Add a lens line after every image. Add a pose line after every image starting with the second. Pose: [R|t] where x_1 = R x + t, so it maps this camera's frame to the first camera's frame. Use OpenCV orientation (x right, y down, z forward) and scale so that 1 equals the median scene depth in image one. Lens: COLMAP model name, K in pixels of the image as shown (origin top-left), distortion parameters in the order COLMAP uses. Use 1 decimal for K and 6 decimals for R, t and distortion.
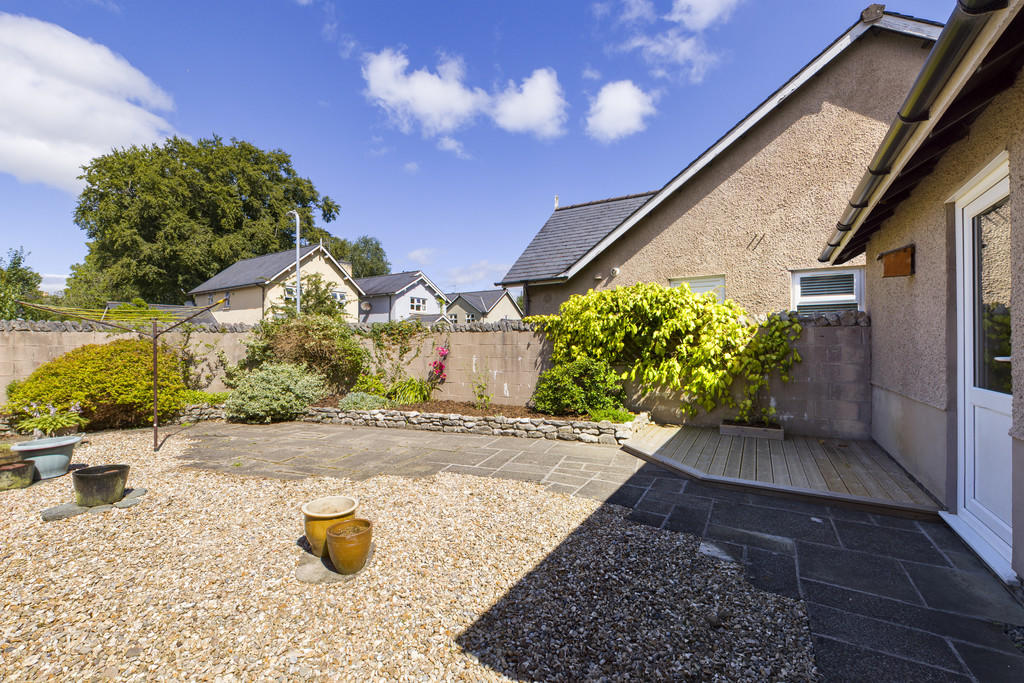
lens RADIAL K [[427.4, 0, 512.0], [0, 427.4, 341.5], [0, 0, 1]] dist [-0.002448, -0.000626]
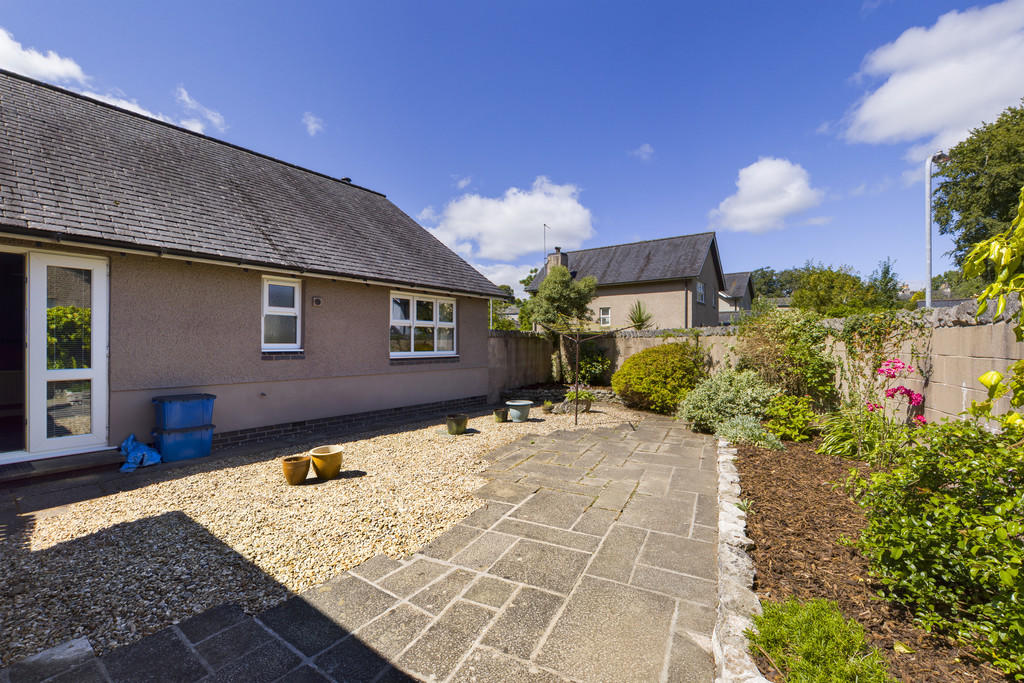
lens RADIAL K [[427.4, 0, 512.0], [0, 427.4, 341.5], [0, 0, 1]] dist [-0.002448, -0.000626]
pose [[-0.104616, 0.000108, -0.994513, 0.687184], [0.003798, 0.999993, -0.000291, -0.016283], [0.994505, -0.003808, -0.104615, 1.138386]]
